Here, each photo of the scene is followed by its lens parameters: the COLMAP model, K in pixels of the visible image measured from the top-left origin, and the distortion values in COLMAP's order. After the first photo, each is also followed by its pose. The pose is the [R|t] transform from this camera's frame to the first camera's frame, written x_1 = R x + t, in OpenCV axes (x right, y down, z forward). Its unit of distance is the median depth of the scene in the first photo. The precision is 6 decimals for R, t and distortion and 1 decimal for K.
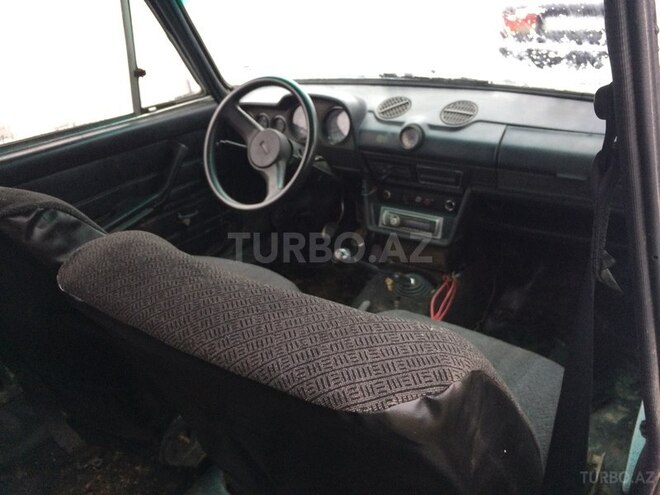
lens RADIAL K [[557.8, 0, 330.0], [0, 557.8, 247.5], [0, 0, 1]] dist [0.072229, -0.095539]
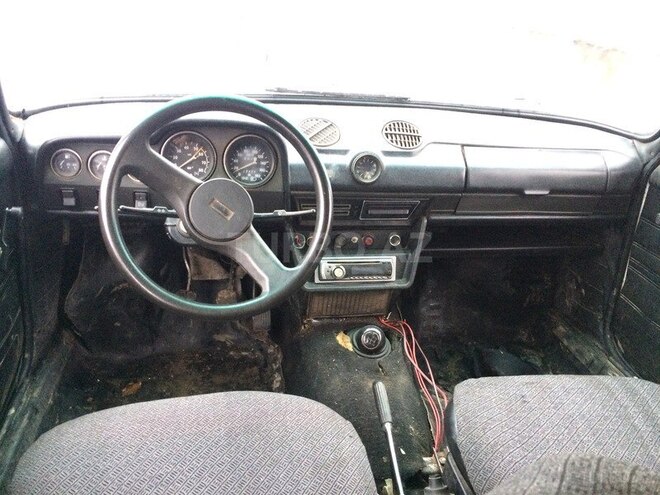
lens RADIAL K [[557.8, 0, 330.0], [0, 557.8, 247.5], [0, 0, 1]] dist [0.072229, -0.095539]
pose [[0.688300, -0.201936, 0.696754, -0.475413], [0.202556, 0.975772, 0.082703, -0.161289], [-0.696573, 0.084207, 0.712527, 0.468324]]
